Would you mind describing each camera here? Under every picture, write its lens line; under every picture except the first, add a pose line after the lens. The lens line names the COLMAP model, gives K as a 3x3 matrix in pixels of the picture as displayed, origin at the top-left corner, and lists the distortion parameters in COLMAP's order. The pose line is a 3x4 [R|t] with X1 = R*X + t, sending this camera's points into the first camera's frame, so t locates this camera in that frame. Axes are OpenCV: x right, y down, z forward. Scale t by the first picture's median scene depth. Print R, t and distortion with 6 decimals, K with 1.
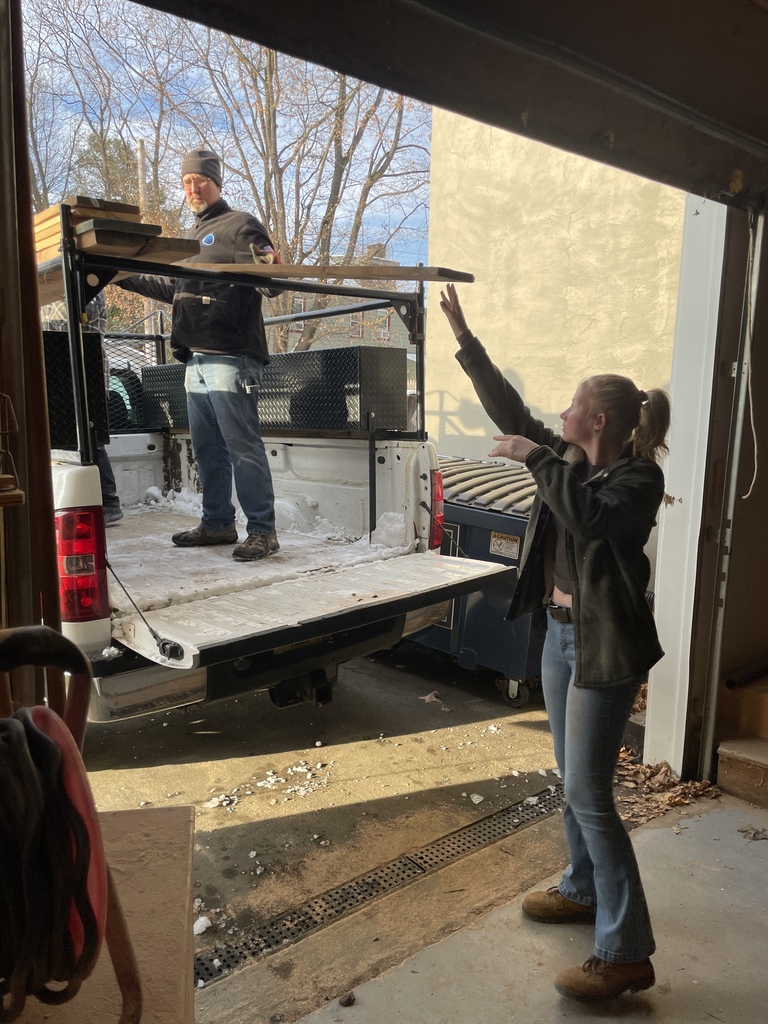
lens RADIAL K [[773.9, 0, 376.7], [0, 773.9, 513.8], [0, 0, 1]] dist [0.071247, -0.093322]
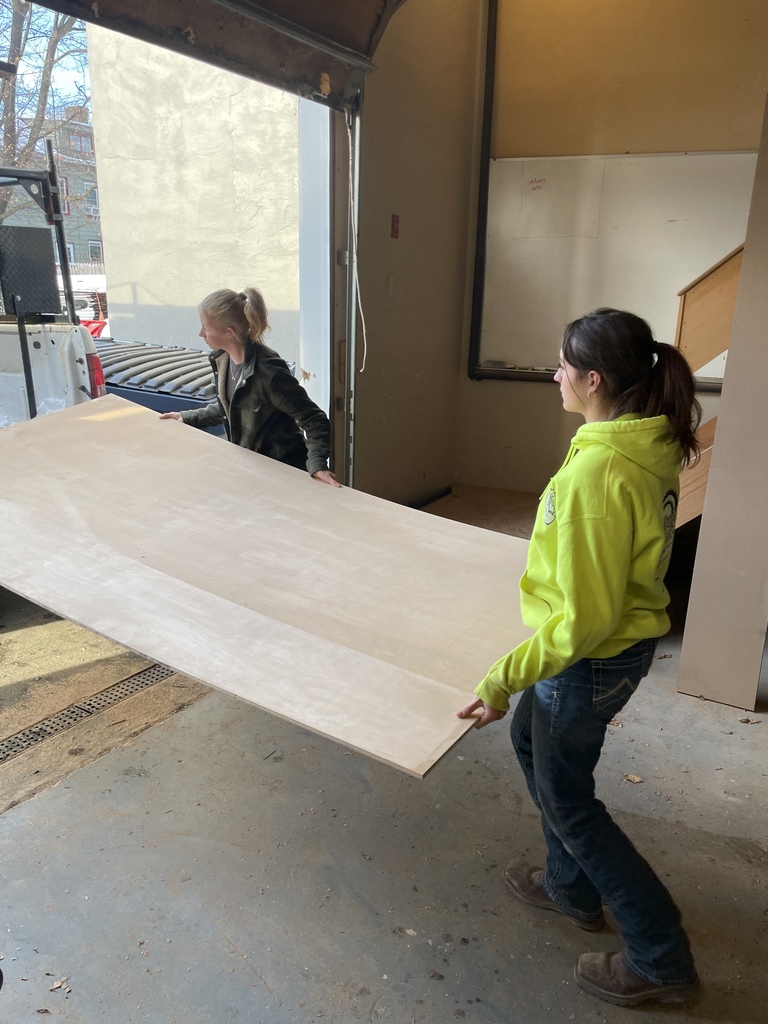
lens RADIAL K [[773.9, 0, 393.2], [0, 773.9, 510.5], [0, 0, 1]] dist [0.071247, -0.093322]
pose [[0.943614, -0.088824, 0.318909, 0.107373], [0.045763, 0.989082, 0.140077, 0.022905], [-0.327870, -0.117585, 0.937377, -0.126636]]
